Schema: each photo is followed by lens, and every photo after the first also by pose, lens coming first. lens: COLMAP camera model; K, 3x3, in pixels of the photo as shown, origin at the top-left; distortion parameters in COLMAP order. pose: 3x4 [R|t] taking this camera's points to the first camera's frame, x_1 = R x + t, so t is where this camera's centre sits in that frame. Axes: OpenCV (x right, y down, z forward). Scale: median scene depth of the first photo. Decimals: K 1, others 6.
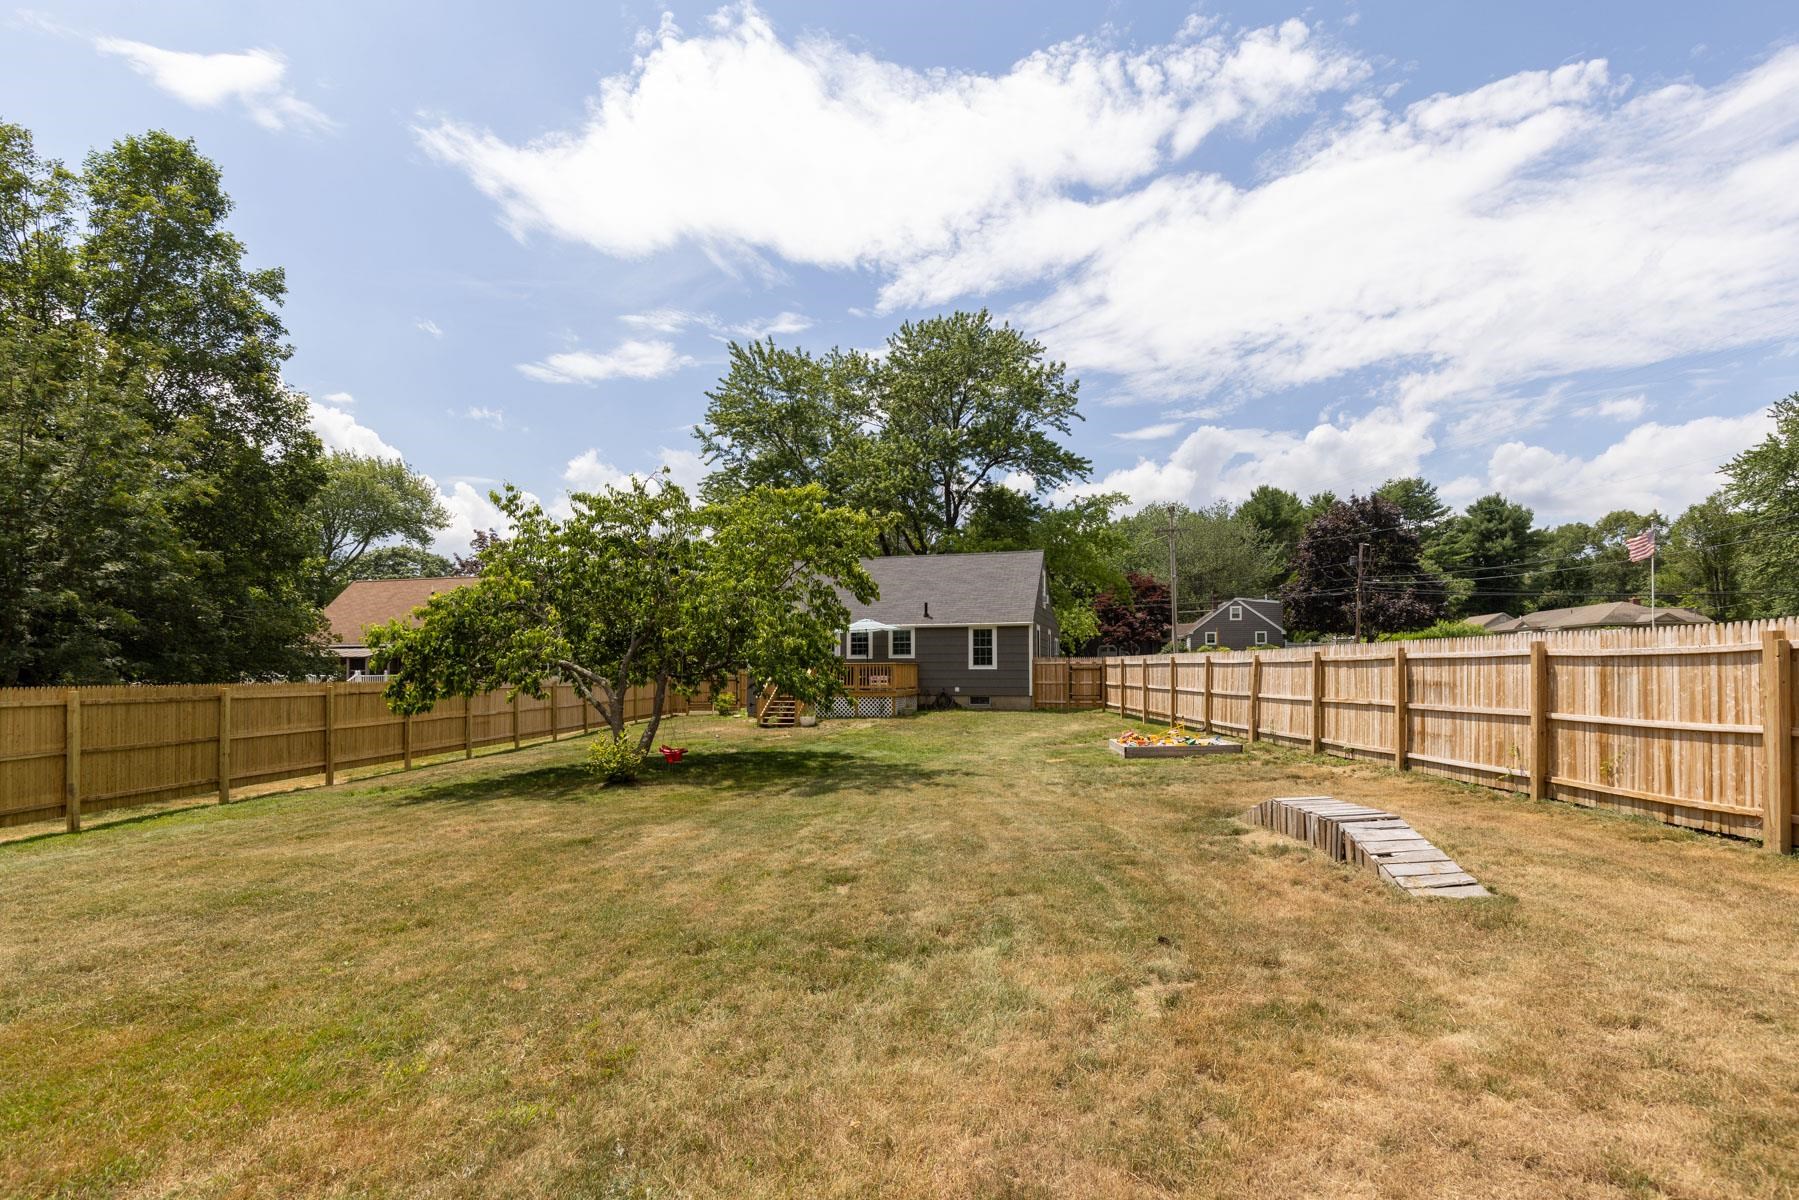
lens RADIAL K [[824.4, 0, 905.7], [0, 824.4, 661.5], [0, 0, 1]] dist [0.004527, 0.000505]
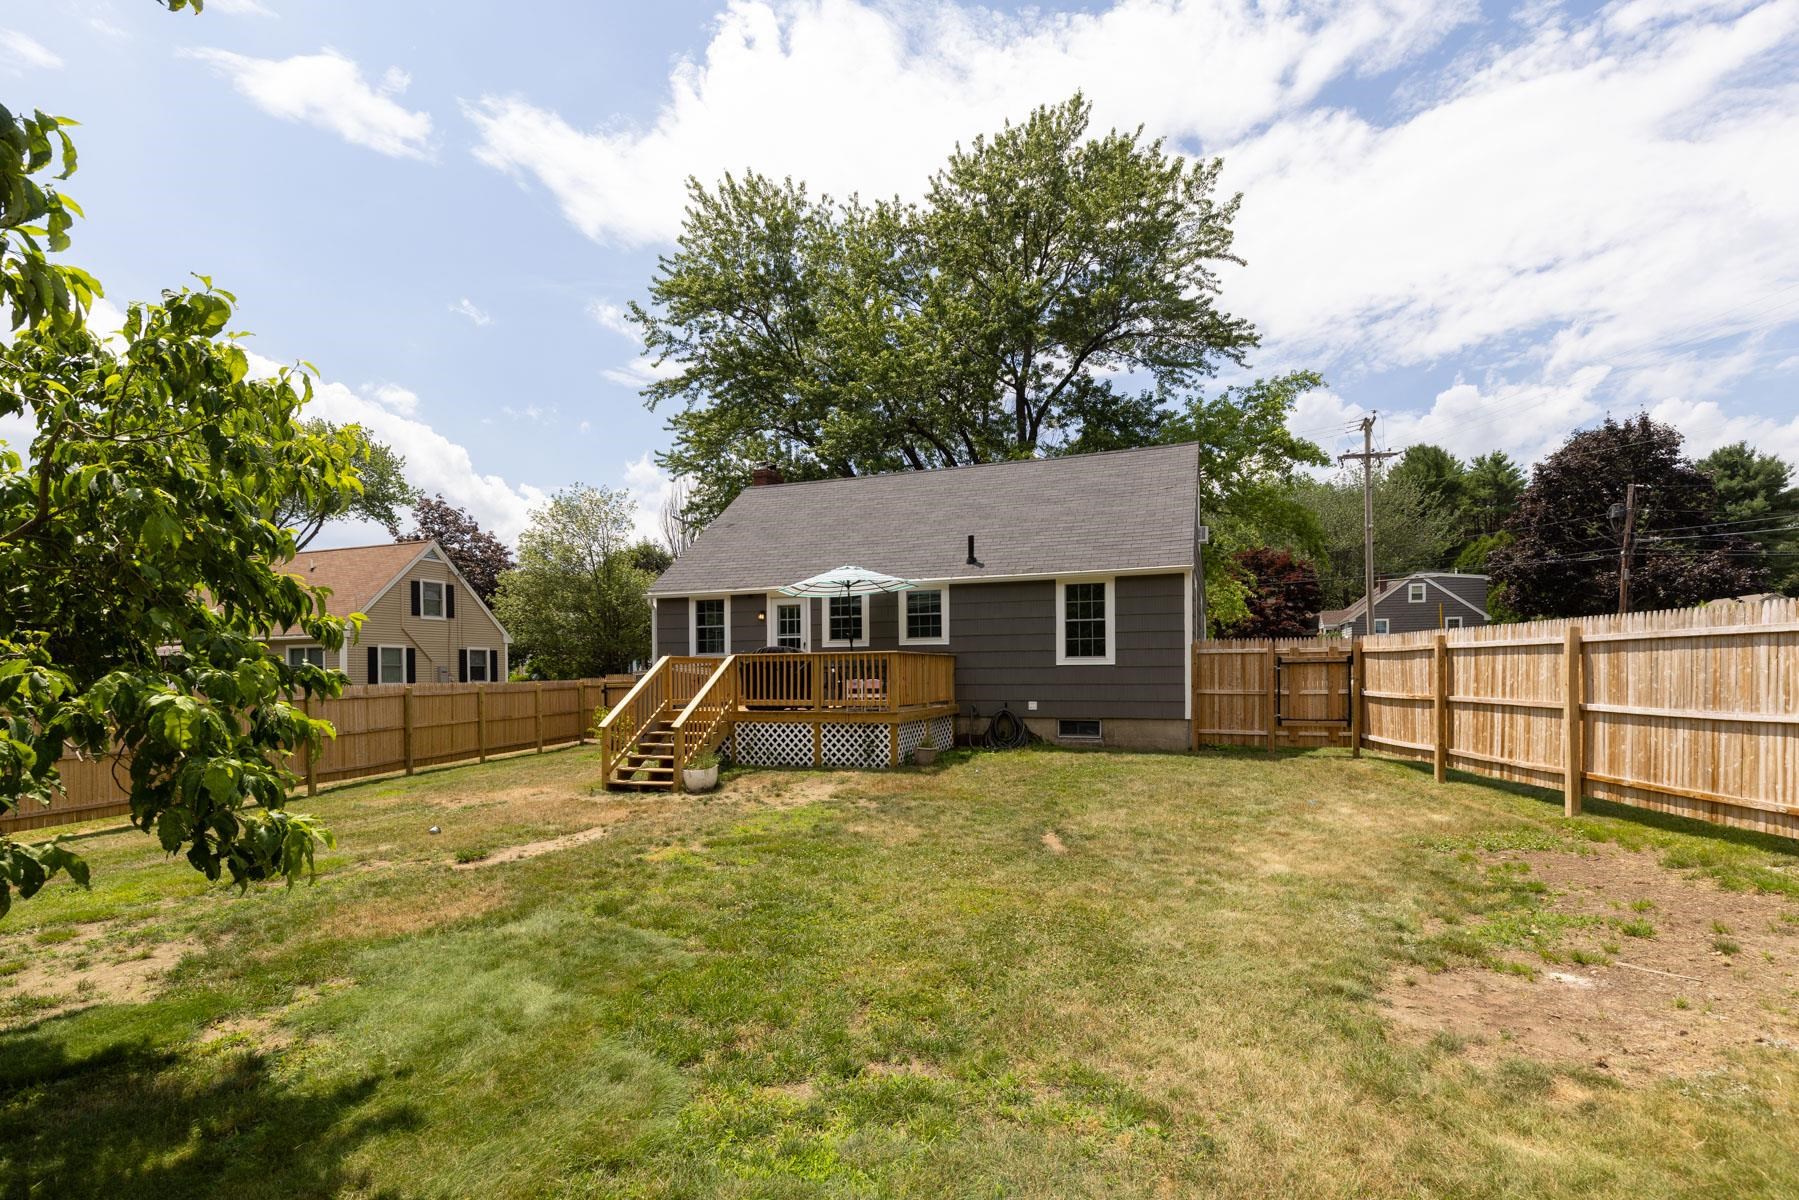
lens RADIAL K [[824.4, 0, 873.0], [0, 824.4, 723.1], [0, 0, 1]] dist [0.004527, 0.000505]
pose [[0.989379, 0.000998, -0.145356, 0.040749], [0.009377, 0.997455, 0.070677, 0.008342], [0.145057, -0.071289, 0.986852, 0.510666]]
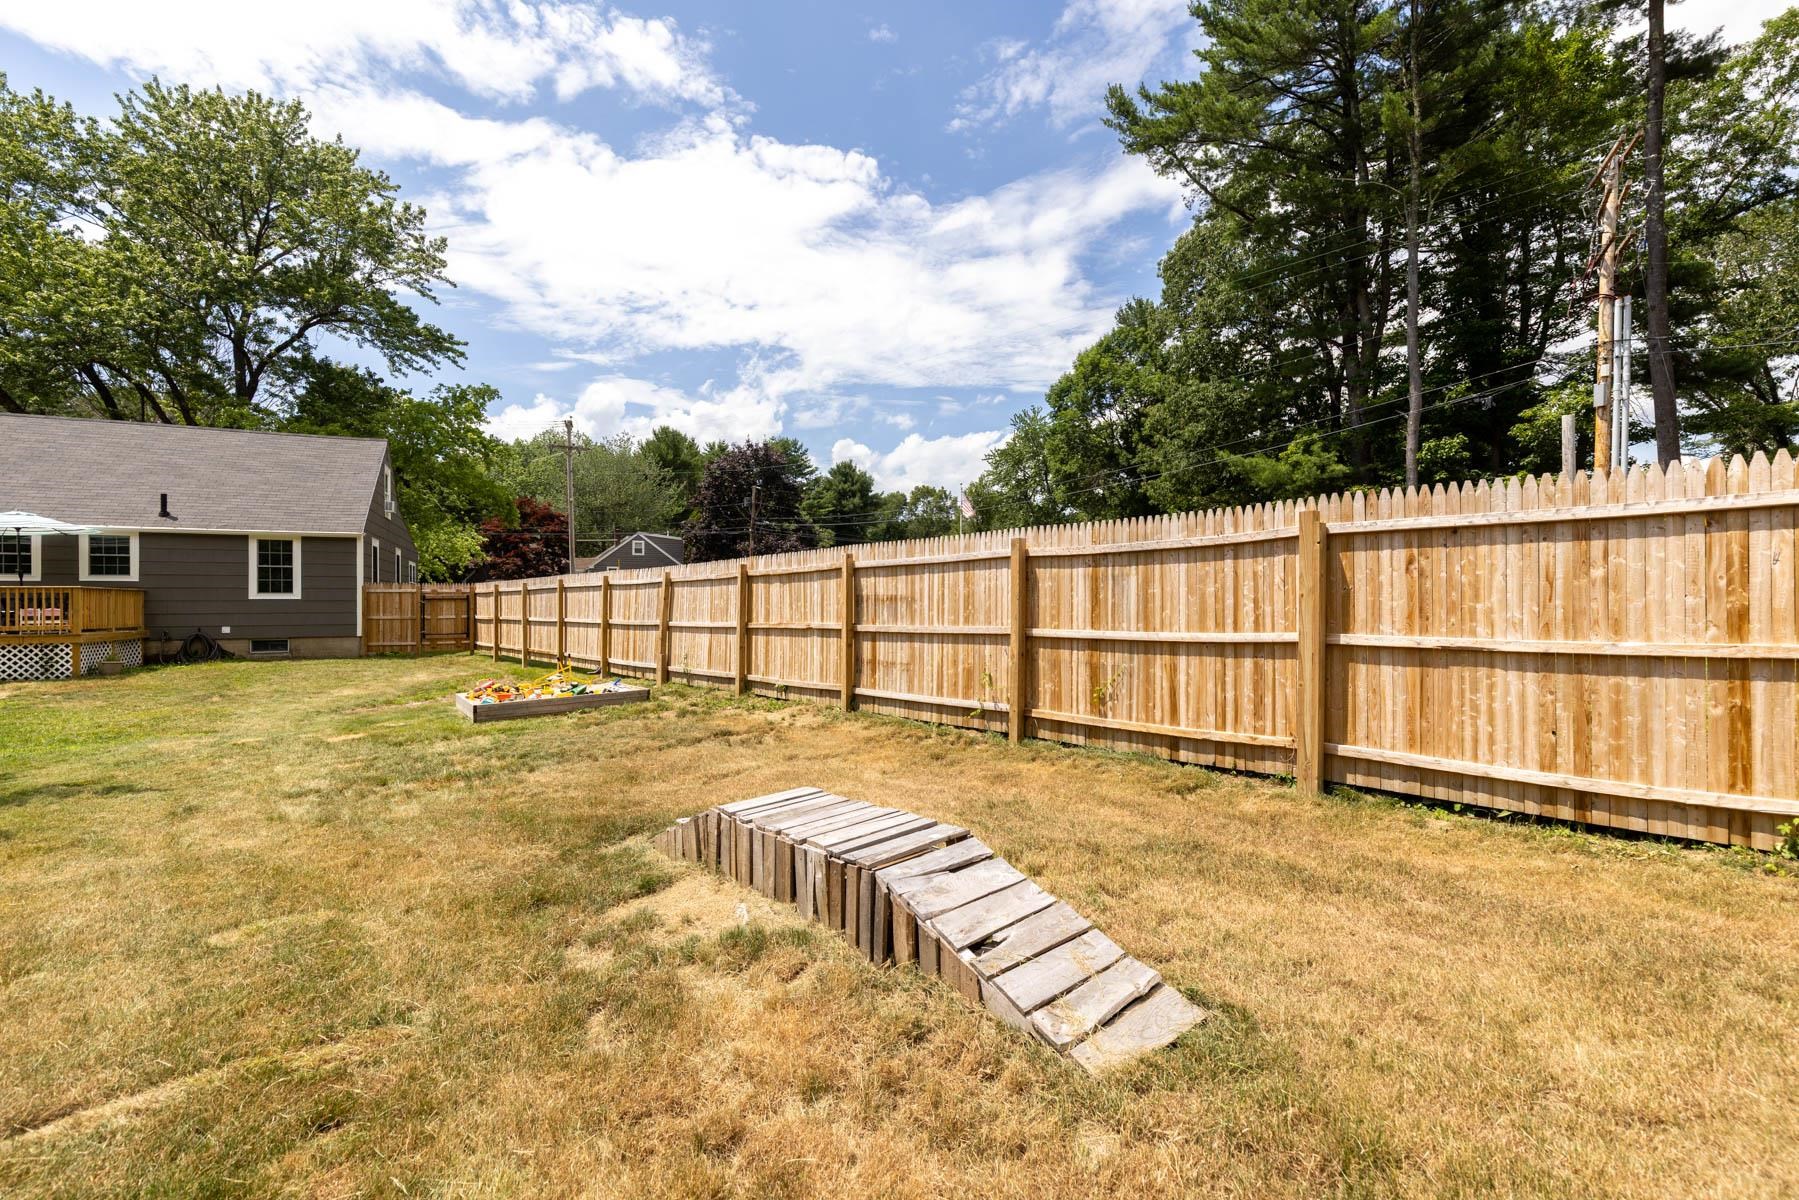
lens RADIAL K [[824.4, 0, 909.6], [0, 824.4, 592.4], [0, 0, 1]] dist [0.004527, 0.000505]
pose [[0.765603, 0.007250, 0.643272, 0.058035], [-0.000634, 0.999945, -0.010515, 0.011327], [-0.643313, 0.007642, 0.765566, 0.149565]]
